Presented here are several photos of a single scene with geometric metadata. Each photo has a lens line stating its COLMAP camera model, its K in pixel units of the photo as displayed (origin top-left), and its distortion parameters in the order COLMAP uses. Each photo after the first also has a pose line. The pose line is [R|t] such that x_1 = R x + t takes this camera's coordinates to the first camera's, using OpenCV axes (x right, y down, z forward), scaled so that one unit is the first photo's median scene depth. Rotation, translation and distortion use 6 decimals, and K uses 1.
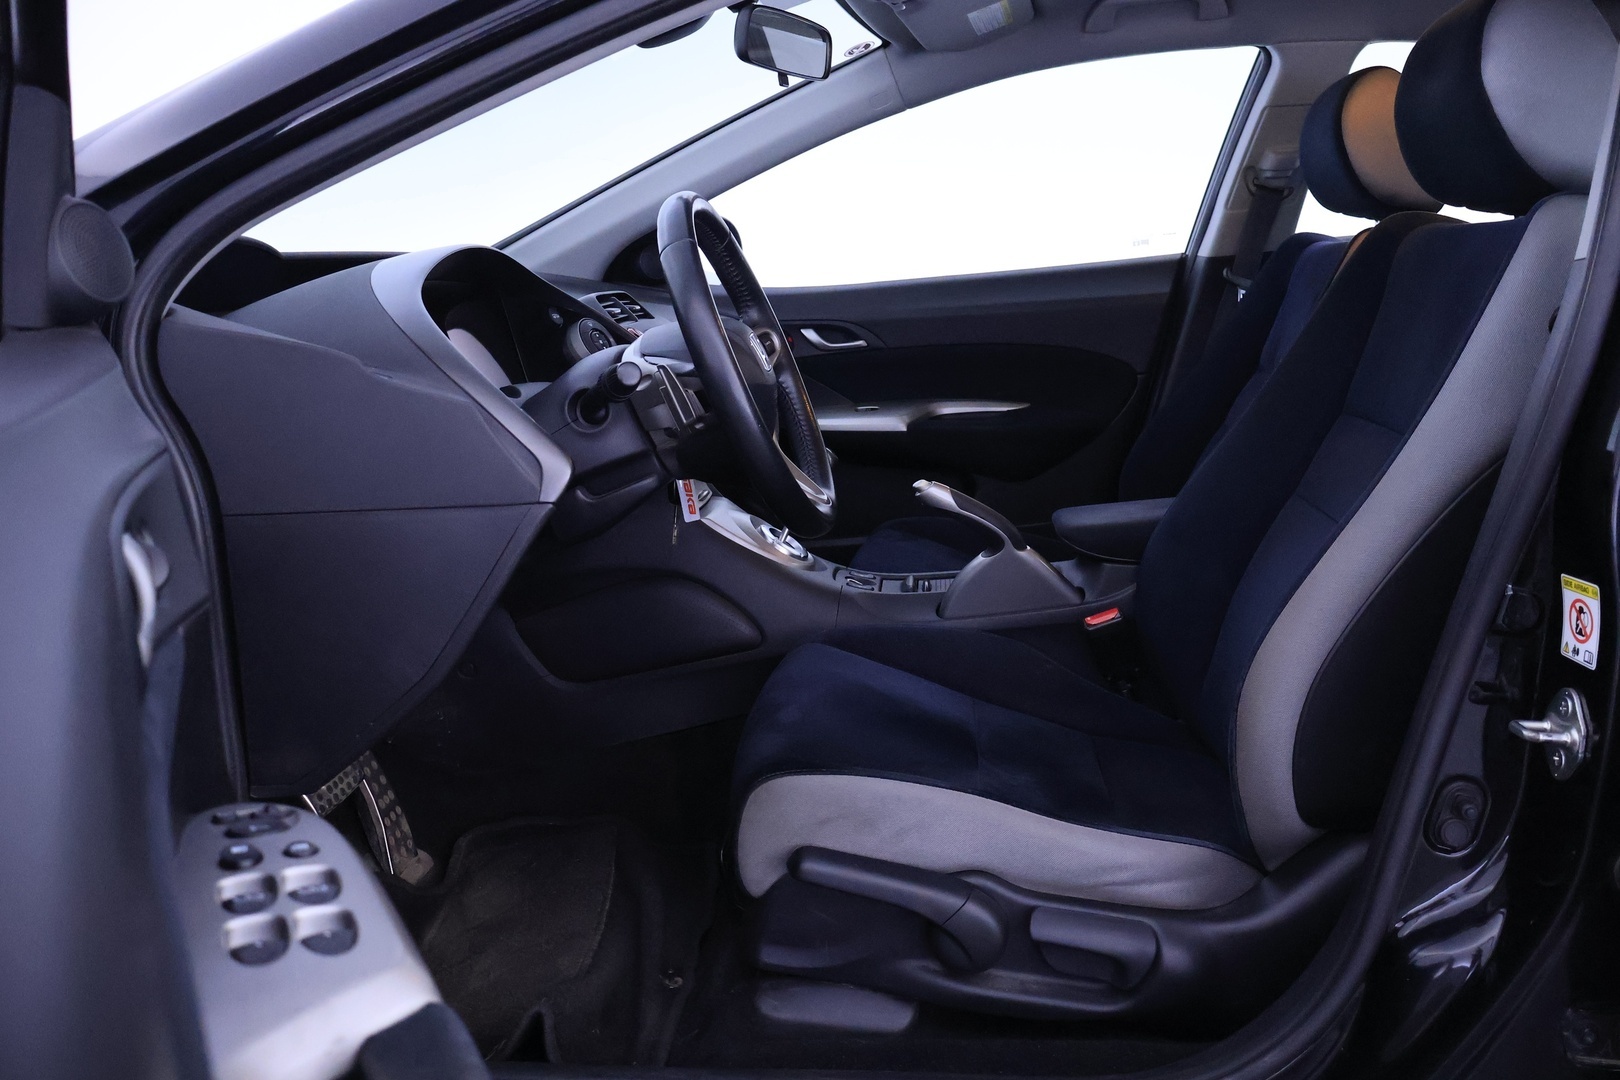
lens RADIAL K [[1327.6, 0, 810.0], [0, 1327.6, 540.0], [0, 0, 1]] dist [-0.003156, -0.001558]
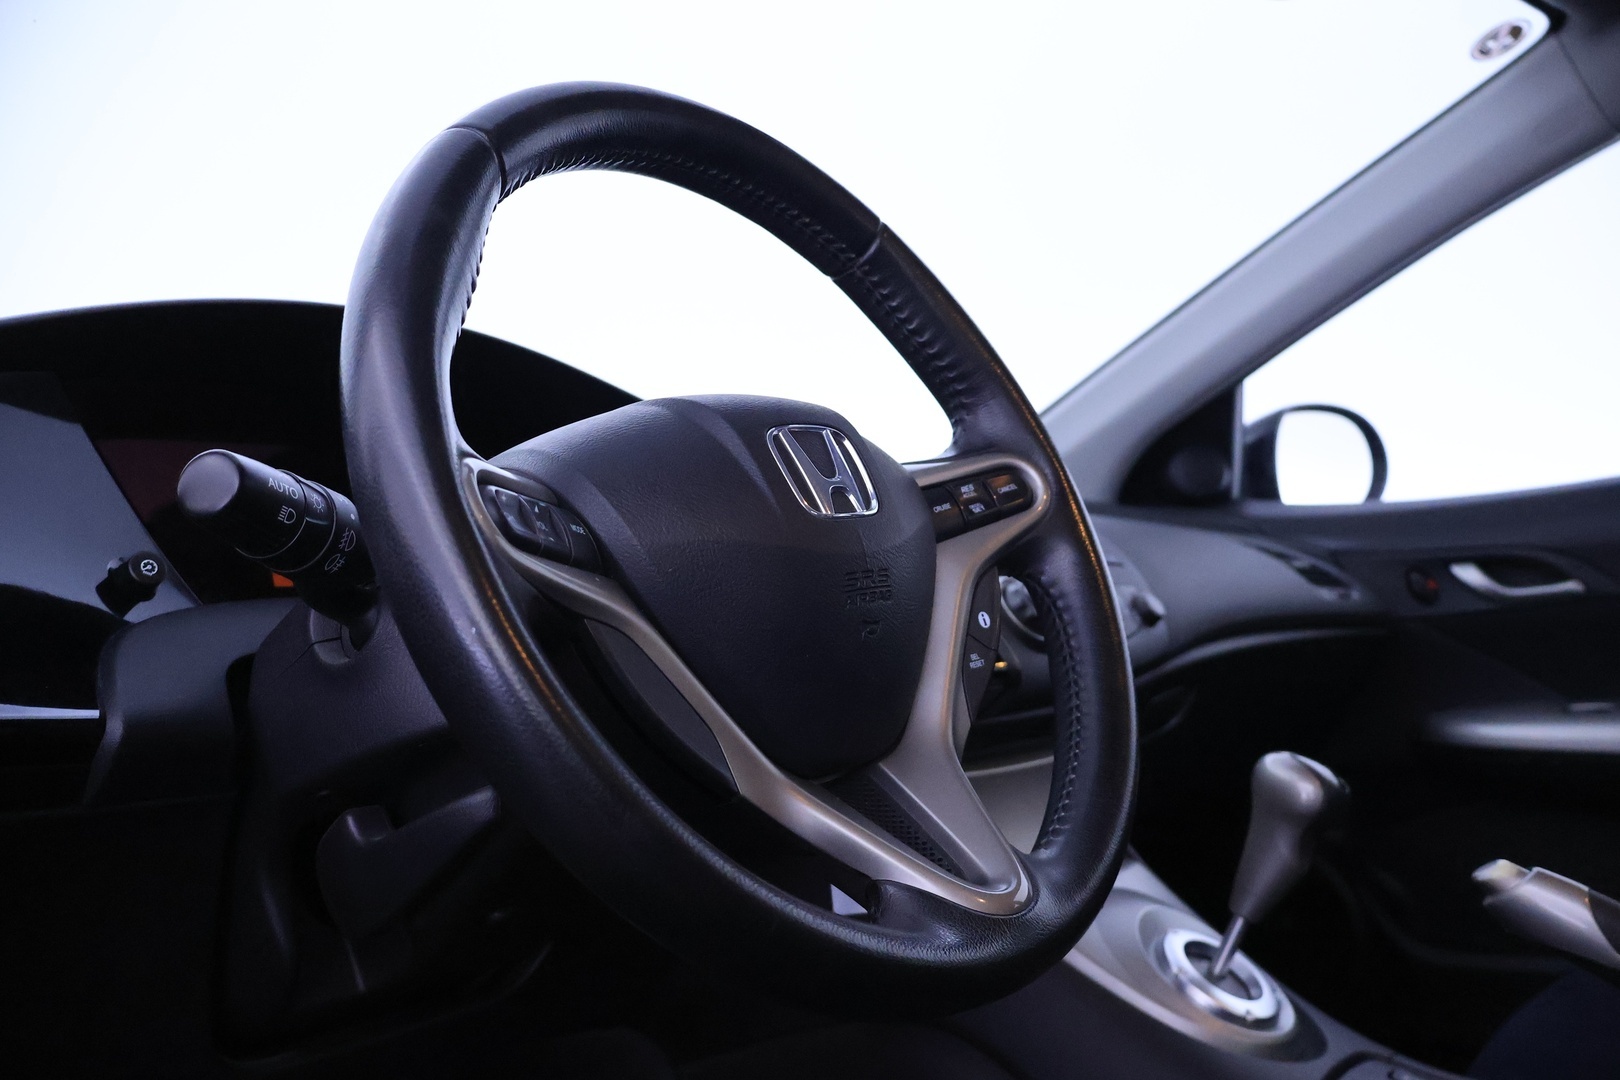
lens RADIAL K [[1327.6, 0, 810.0], [0, 1327.6, 540.0], [0, 0, 1]] dist [-0.003156, -0.001558]
pose [[0.822871, -0.046006, -0.566362, 0.091348], [-0.091062, 0.973158, -0.211354, -0.024707], [0.560884, 0.225492, 0.796595, 0.398894]]
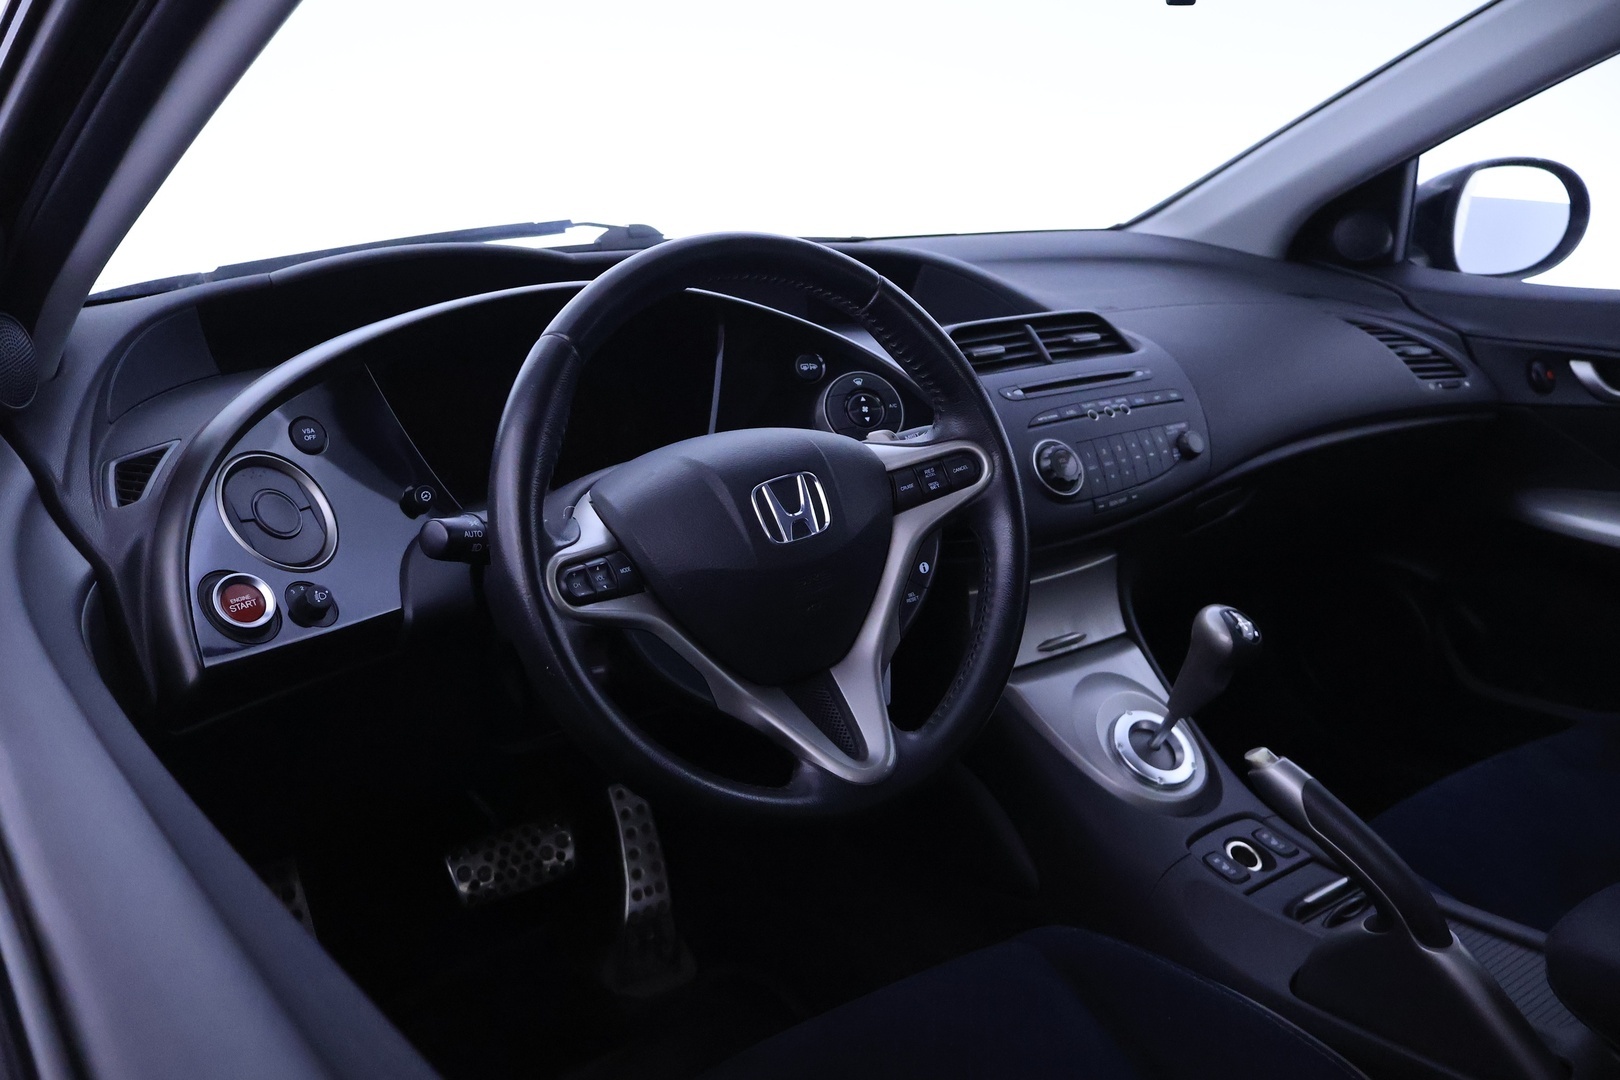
lens RADIAL K [[1327.6, 0, 810.0], [0, 1327.6, 540.0], [0, 0, 1]] dist [-0.003156, -0.001558]
pose [[0.663545, 0.214098, -0.716848, 0.216828], [-0.149914, 0.976794, 0.152969, -0.119916], [0.732963, 0.005964, 0.680243, 0.340281]]
